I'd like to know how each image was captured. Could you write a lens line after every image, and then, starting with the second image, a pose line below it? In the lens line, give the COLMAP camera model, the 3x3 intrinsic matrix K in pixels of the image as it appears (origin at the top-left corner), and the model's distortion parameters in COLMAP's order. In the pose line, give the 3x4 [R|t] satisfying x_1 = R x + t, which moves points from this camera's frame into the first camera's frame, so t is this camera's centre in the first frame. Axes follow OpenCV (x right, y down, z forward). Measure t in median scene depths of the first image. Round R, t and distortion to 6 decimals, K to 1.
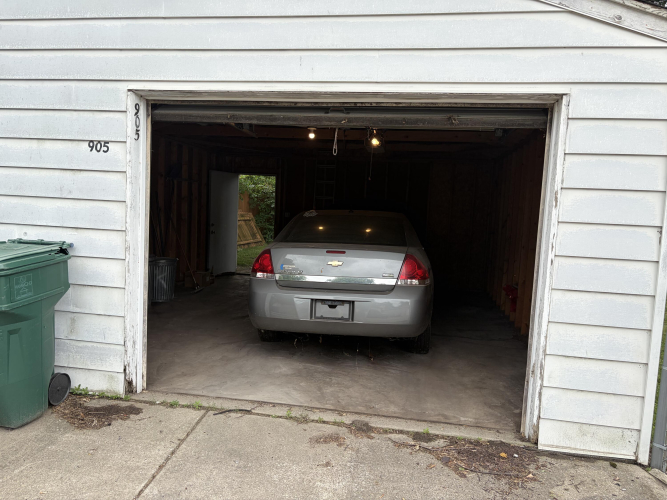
lens RADIAL K [[509.4, 0, 333.5], [0, 509.4, 250.0], [0, 0, 1]] dist [0.034395, -0.032791]
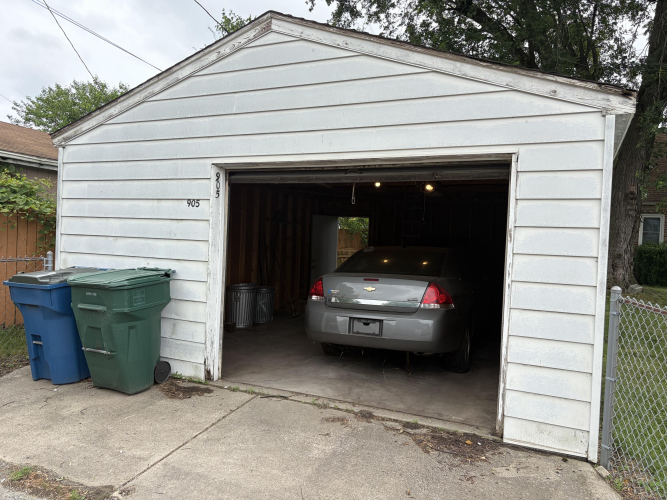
lens RADIAL K [[509.4, 0, 333.5], [0, 509.4, 250.0], [0, 0, 1]] dist [0.034395, -0.032791]
pose [[0.964230, -0.005292, -0.265014, 0.308597], [-0.014841, 0.997155, -0.073909, 0.030383], [0.264651, 0.075198, 0.961408, -0.272024]]
